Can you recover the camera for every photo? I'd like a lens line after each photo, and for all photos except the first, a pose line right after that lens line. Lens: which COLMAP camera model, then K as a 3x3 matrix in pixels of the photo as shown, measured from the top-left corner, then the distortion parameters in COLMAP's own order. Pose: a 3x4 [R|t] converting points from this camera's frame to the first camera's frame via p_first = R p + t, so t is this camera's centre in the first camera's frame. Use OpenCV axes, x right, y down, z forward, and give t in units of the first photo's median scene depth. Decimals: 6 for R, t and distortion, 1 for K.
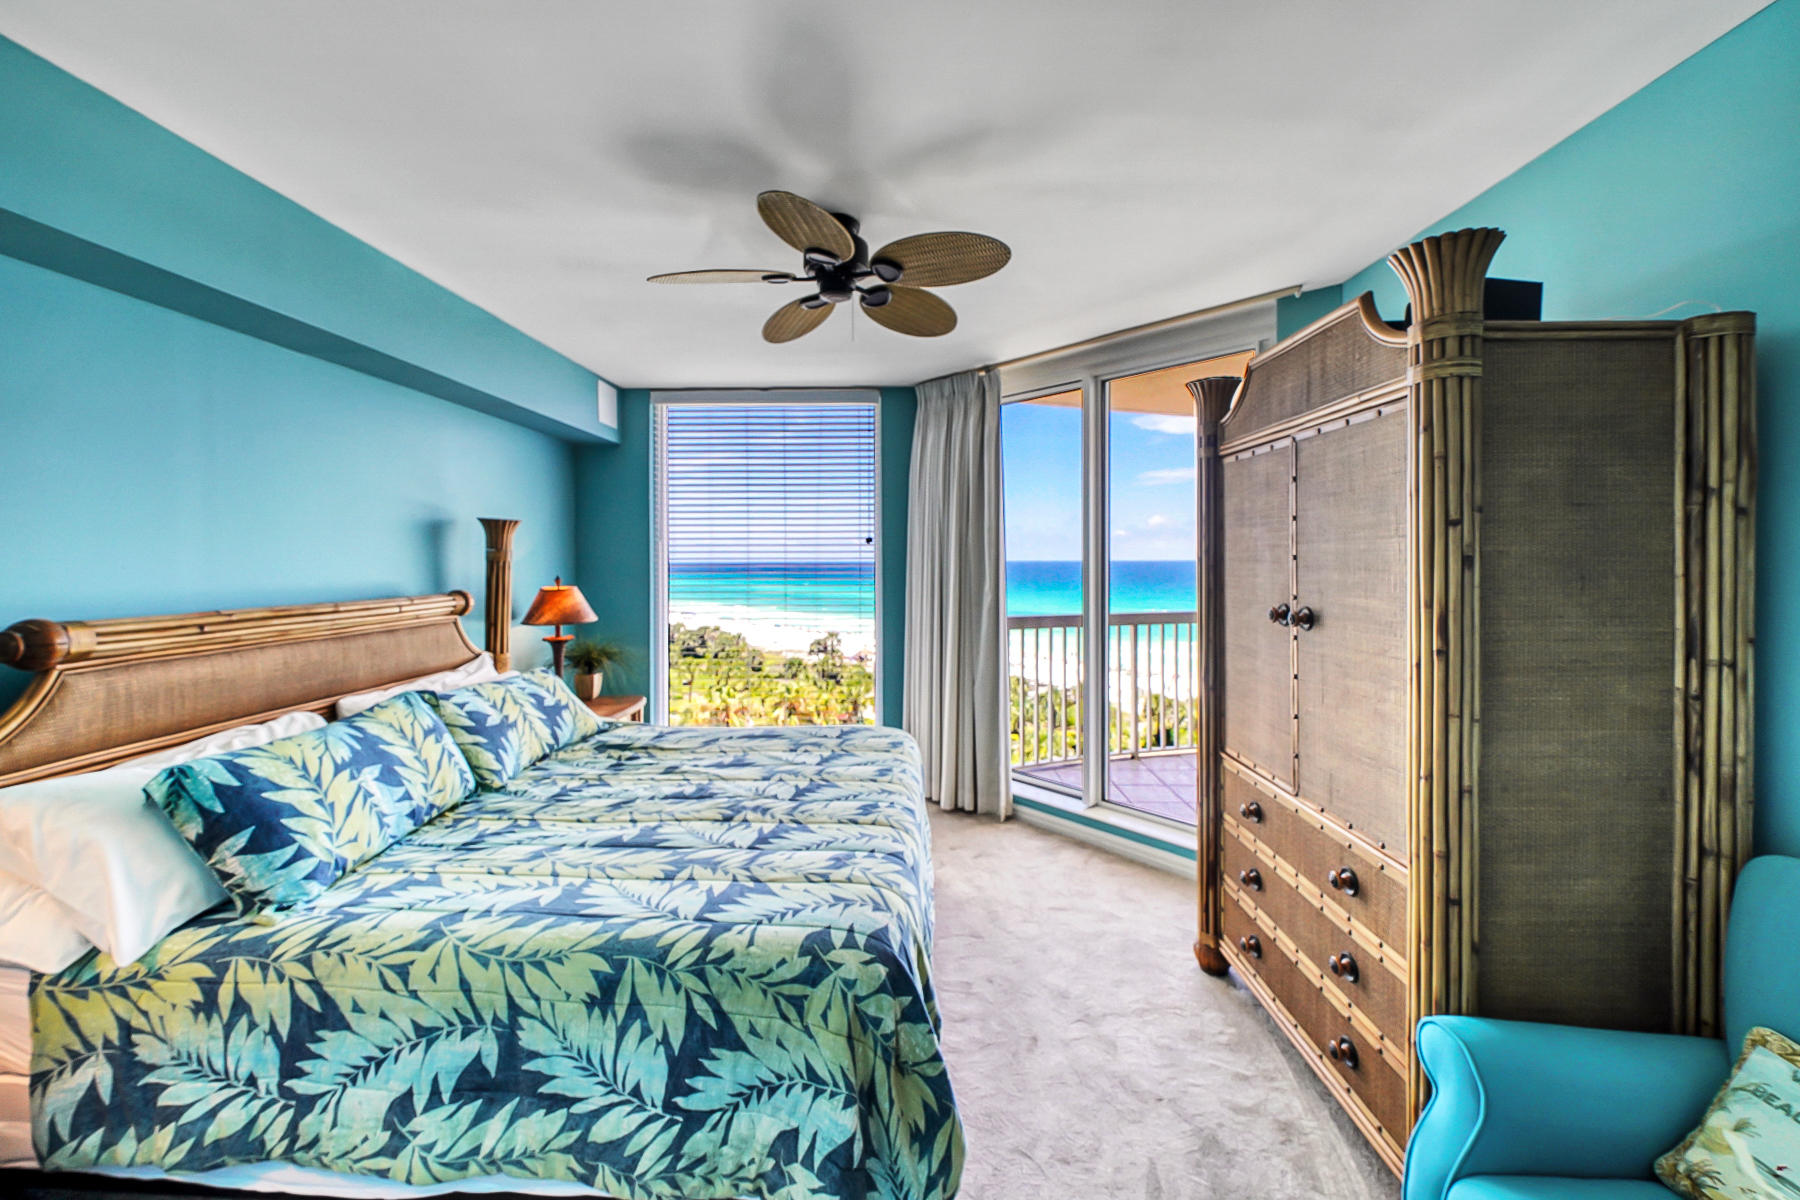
lens RADIAL K [[684.0, 0, 933.0], [0, 684.0, 563.2], [0, 0, 1]] dist [0.003080, -0.000518]
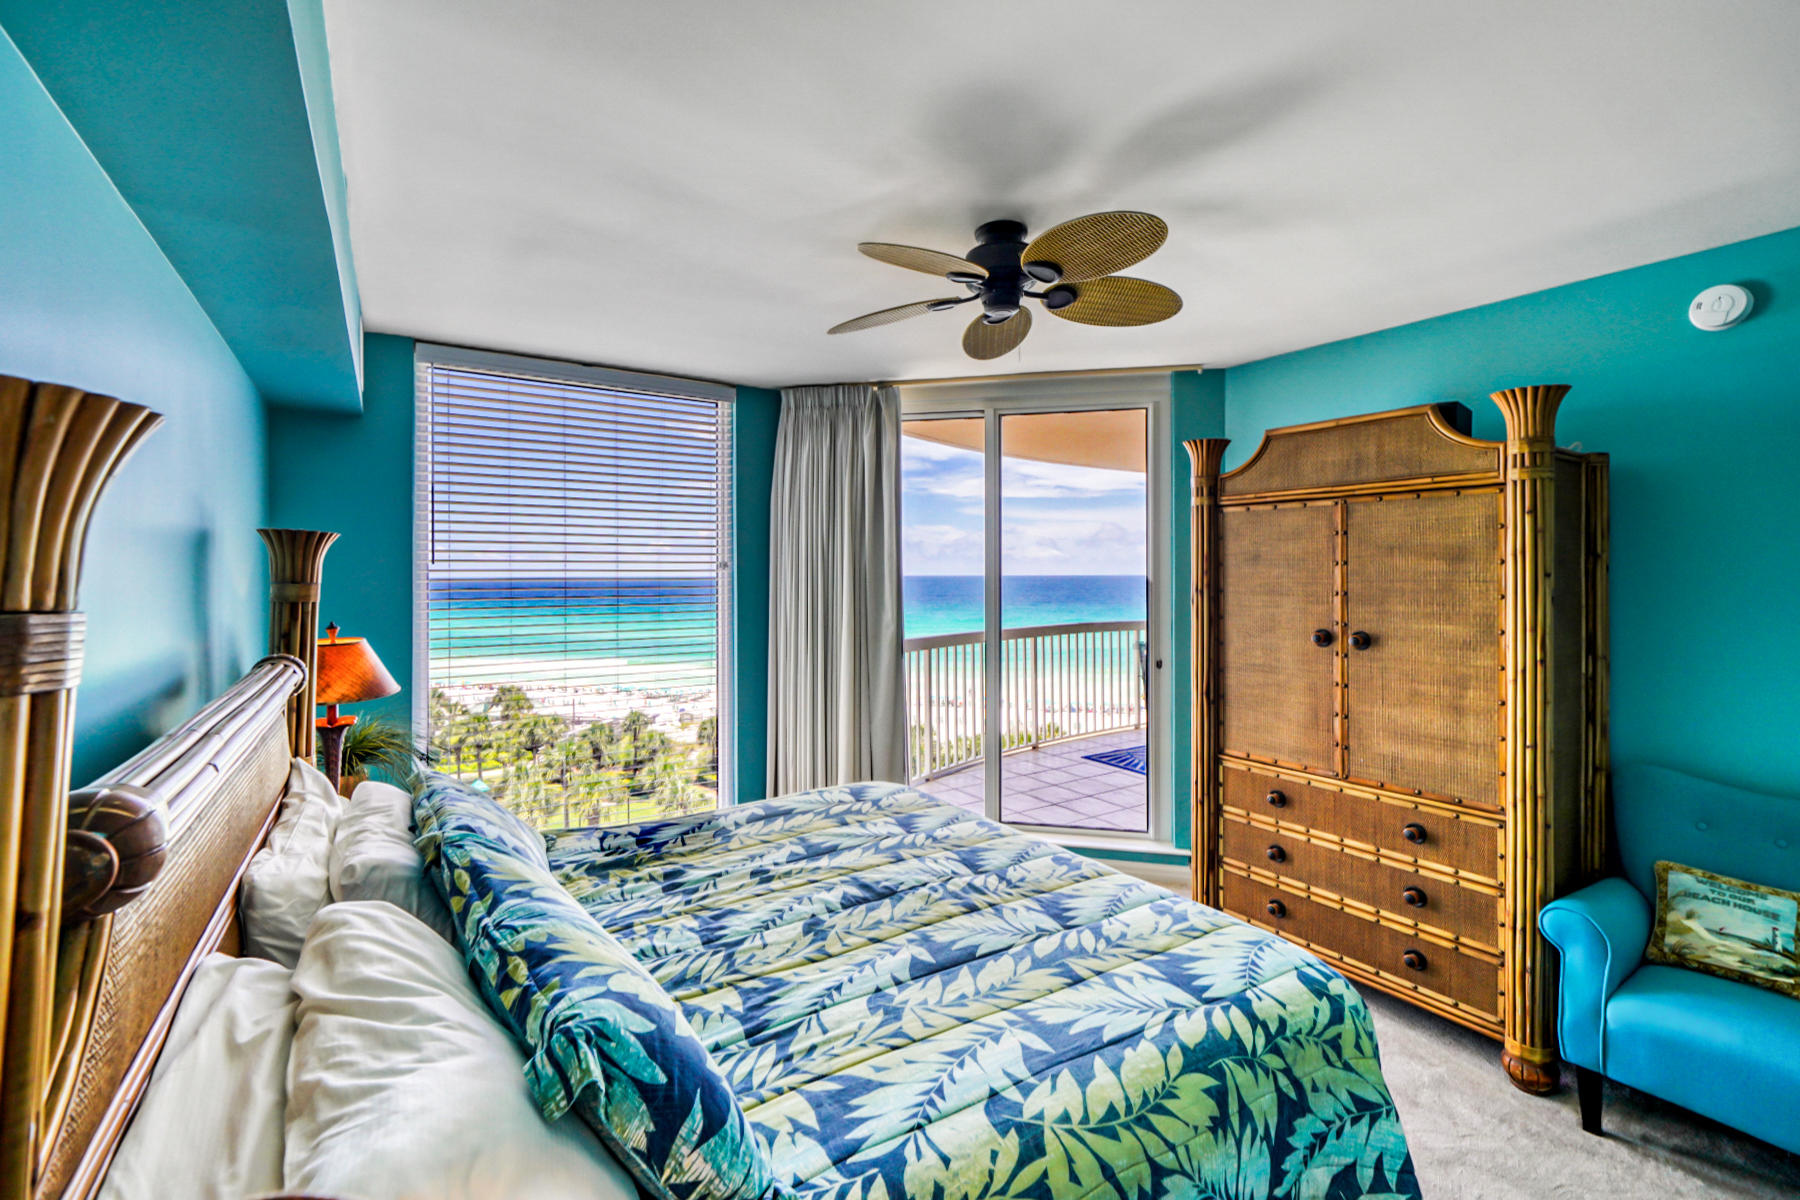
lens RADIAL K [[735.2, 0, 908.8], [0, 735.2, 569.8], [0, 0, 1]] dist [0.000887, 0.000041]
pose [[0.835220, 0.004758, 0.549895, -1.100970], [0.001960, 0.999930, -0.011629, -0.045172], [-0.549912, 0.010791, 0.835153, 0.349440]]
